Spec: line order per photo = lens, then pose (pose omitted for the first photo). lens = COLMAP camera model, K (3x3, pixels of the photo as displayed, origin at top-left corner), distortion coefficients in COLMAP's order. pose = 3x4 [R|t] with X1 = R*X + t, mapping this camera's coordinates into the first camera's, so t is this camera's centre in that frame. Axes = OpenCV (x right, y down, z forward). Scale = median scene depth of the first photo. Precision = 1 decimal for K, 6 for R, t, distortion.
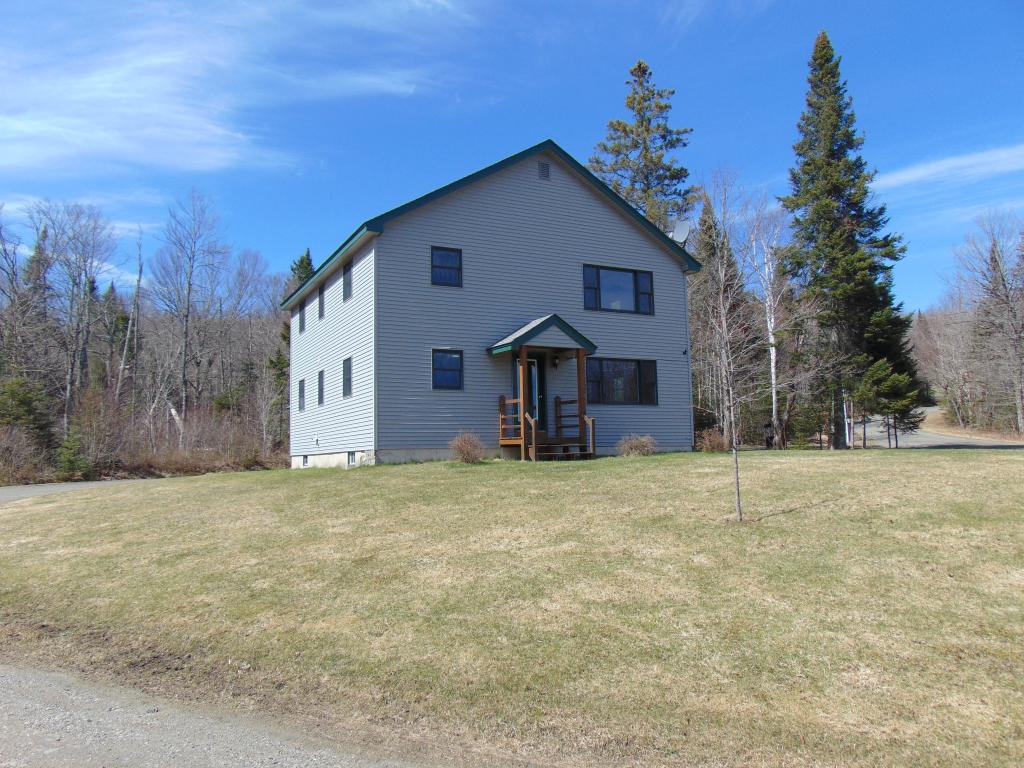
lens RADIAL K [[778.1, 0, 525.1], [0, 778.1, 382.3], [0, 0, 1]] dist [0.023016, 0.001383]
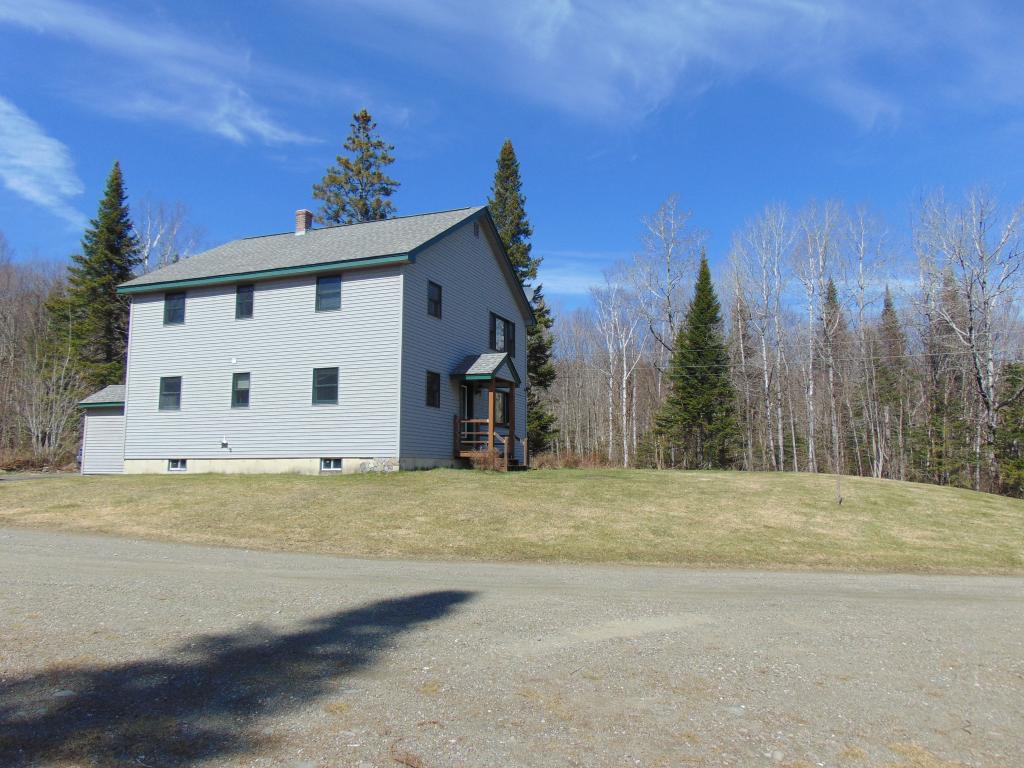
lens RADIAL K [[778.1, 0, 525.1], [0, 778.1, 382.3], [0, 0, 1]] dist [0.023016, 0.001383]
pose [[0.753088, 0.099633, 0.650332, -0.703352], [-0.081147, 0.994986, -0.058466, 0.027916], [-0.652896, -0.008743, 0.757397, 0.042124]]
